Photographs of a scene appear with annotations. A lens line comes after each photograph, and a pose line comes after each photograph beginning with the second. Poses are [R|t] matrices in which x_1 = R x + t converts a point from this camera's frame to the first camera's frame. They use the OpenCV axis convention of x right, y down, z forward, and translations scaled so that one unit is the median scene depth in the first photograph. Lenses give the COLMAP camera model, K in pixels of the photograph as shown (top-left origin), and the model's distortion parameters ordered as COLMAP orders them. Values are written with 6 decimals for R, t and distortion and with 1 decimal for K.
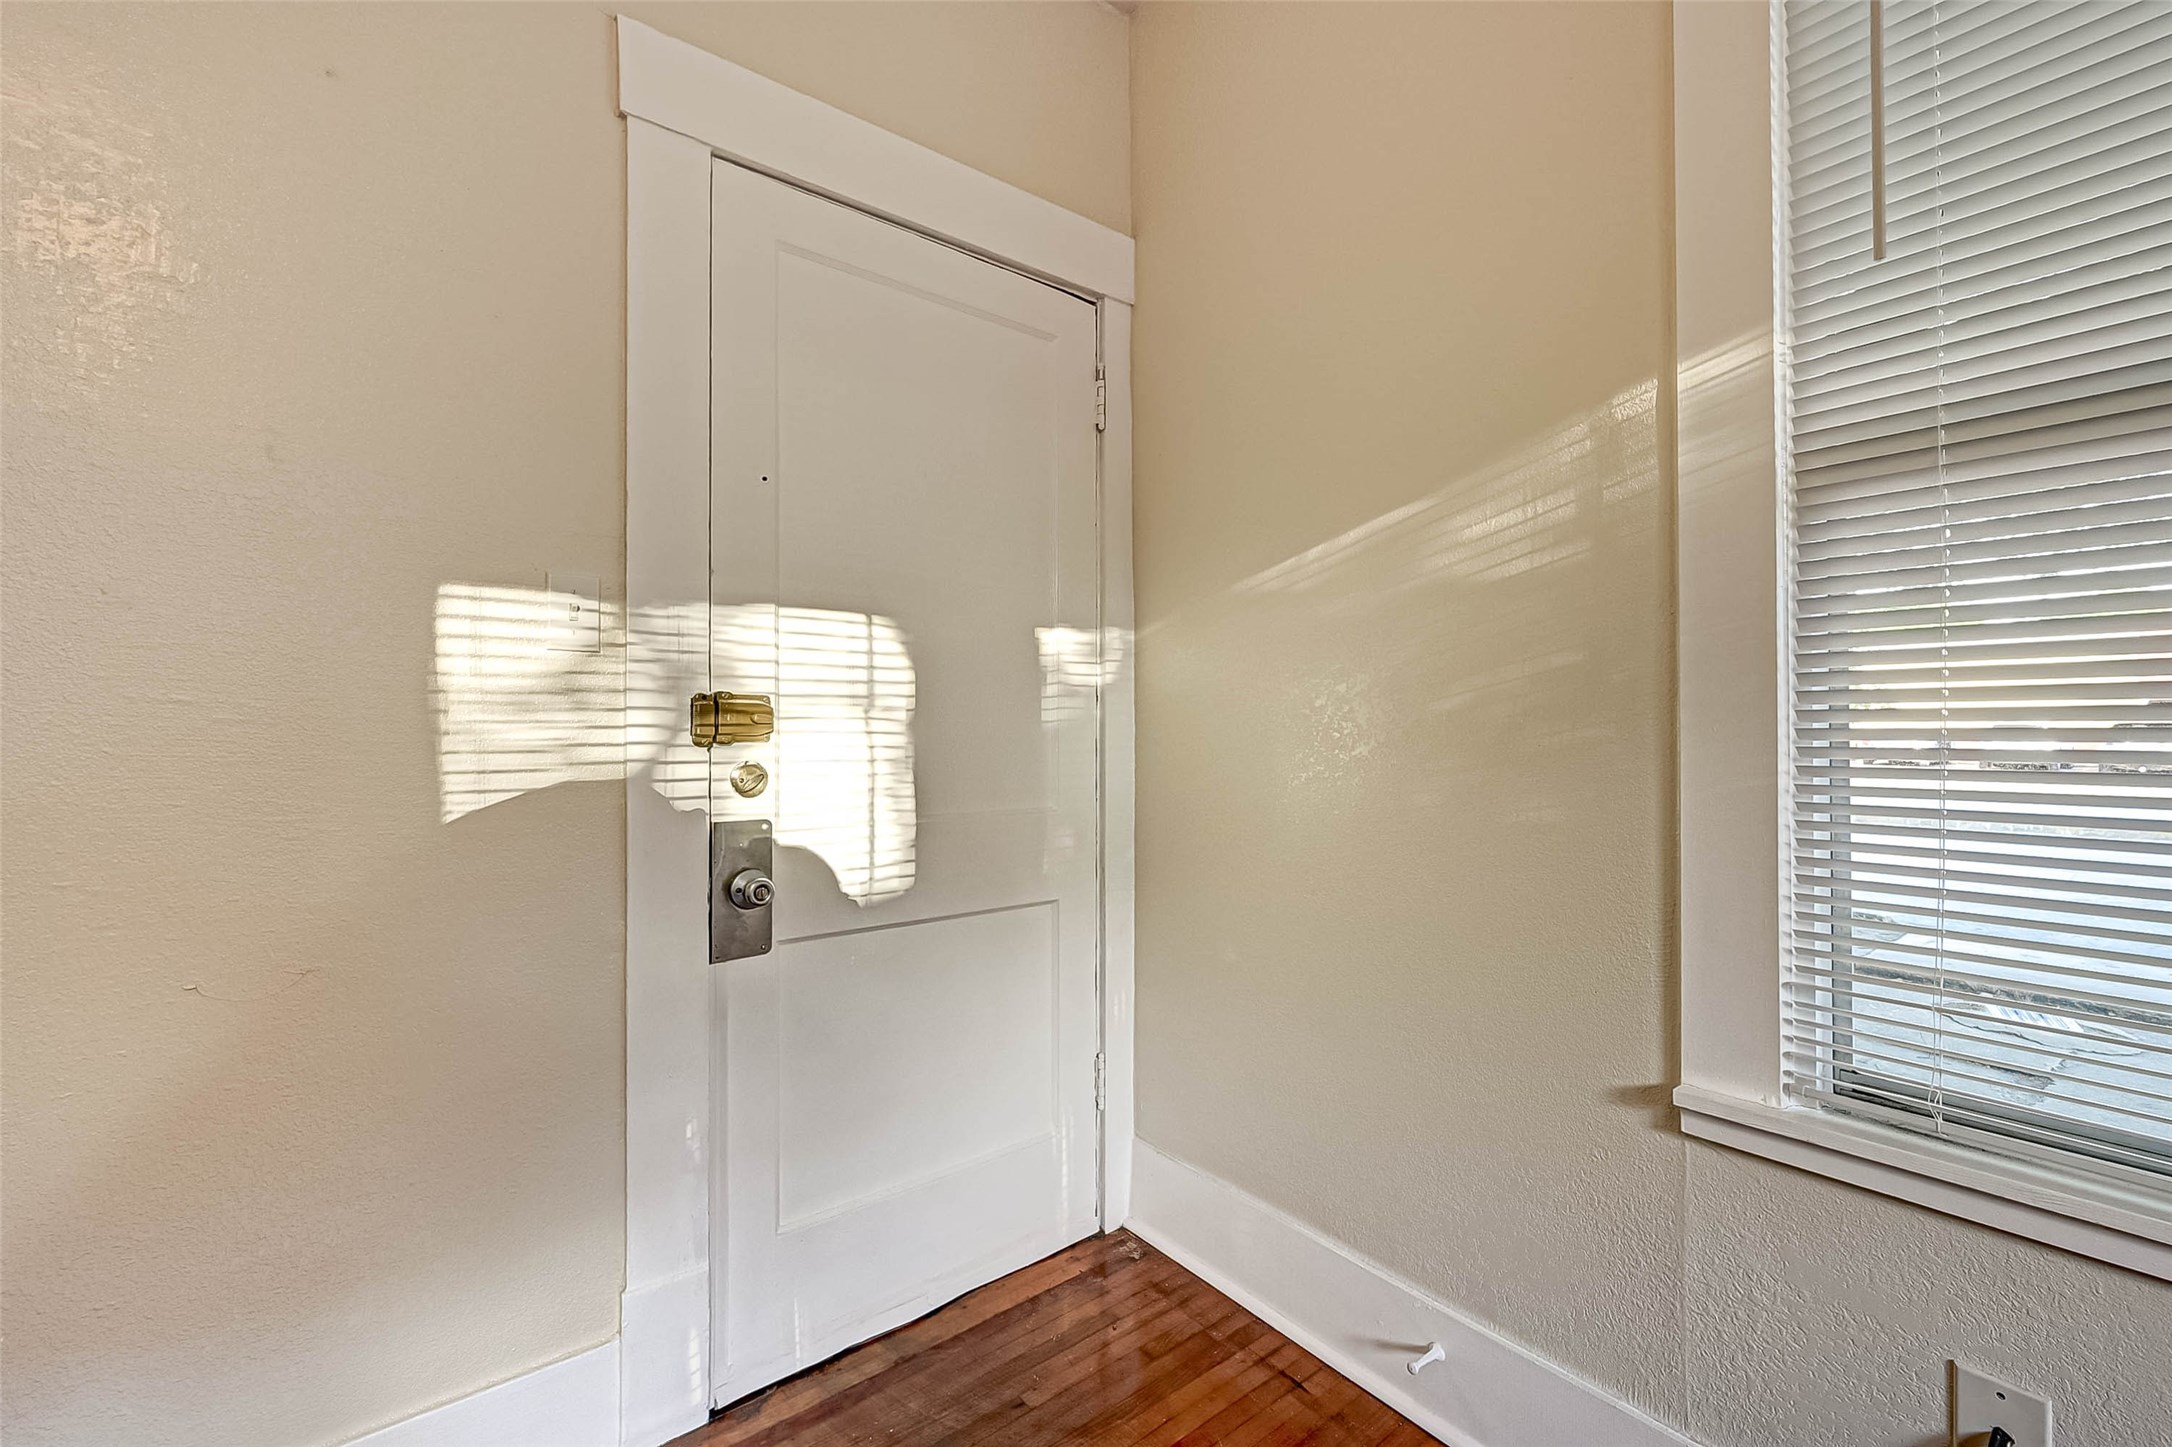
lens RADIAL K [[871.7, 0, 1093.2], [0, 871.7, 725.0], [0, 0, 1]] dist [-0.000038, 0.000104]
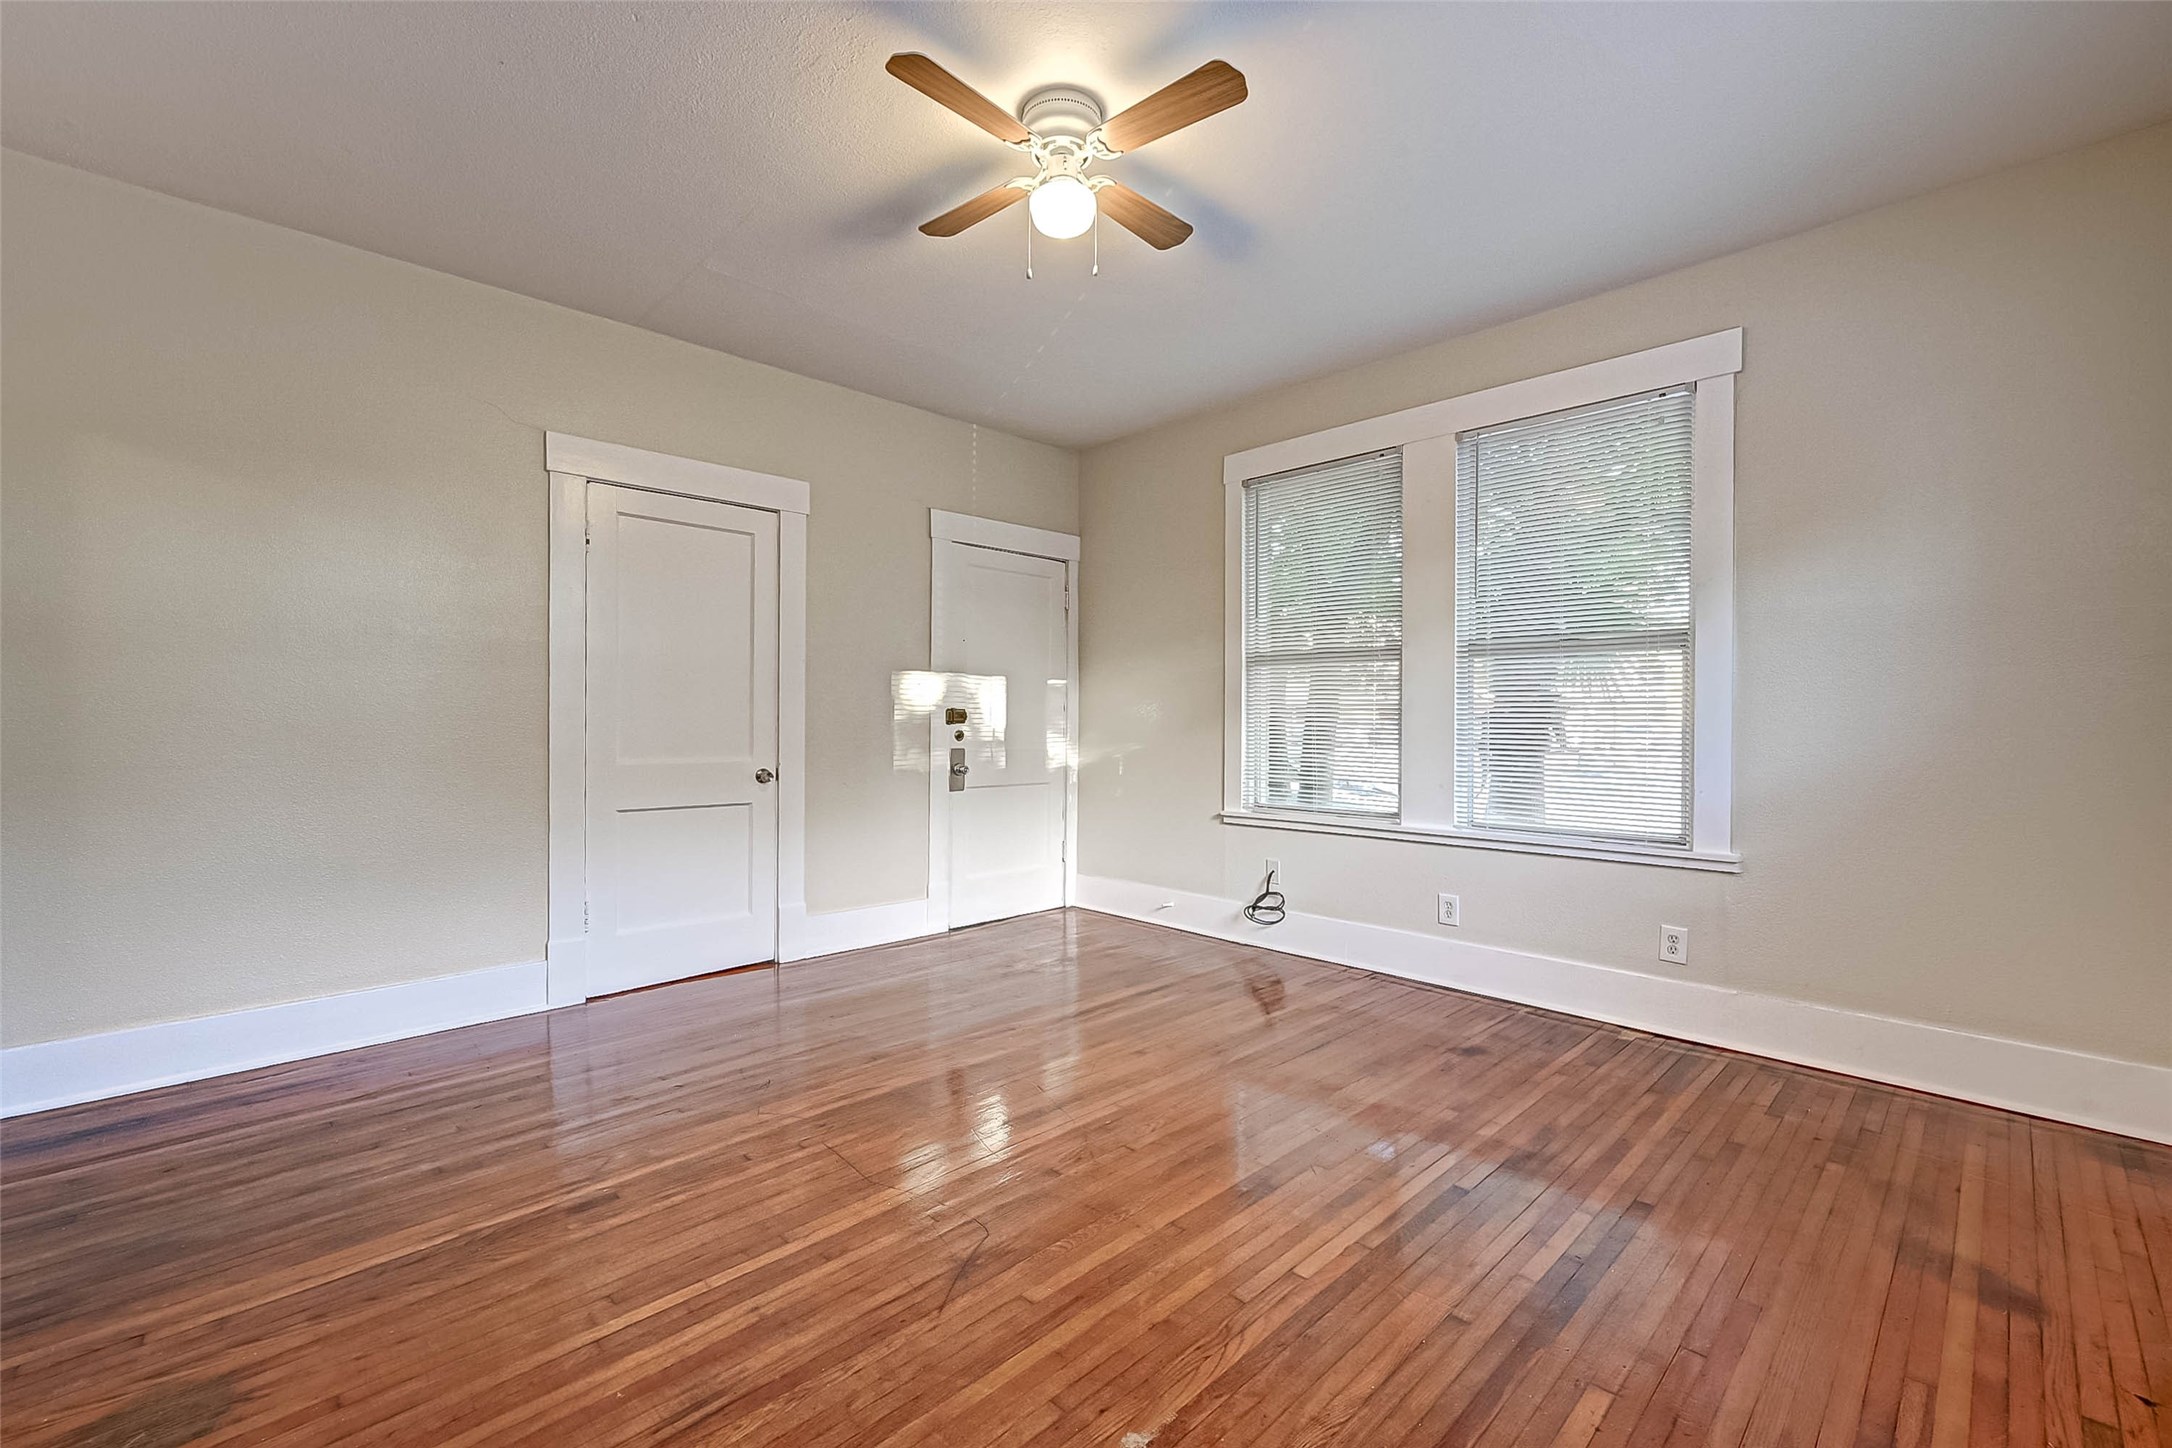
lens RADIAL K [[909.1, 0, 1086.0], [0, 909.1, 724.0], [0, 0, 1]] dist [-0.001083, -0.000002]
pose [[0.993145, 0.009062, 0.116536, -0.322637], [-0.009663, 0.999943, 0.004594, 0.004581], [-0.116487, -0.005688, 0.993176, -2.253044]]
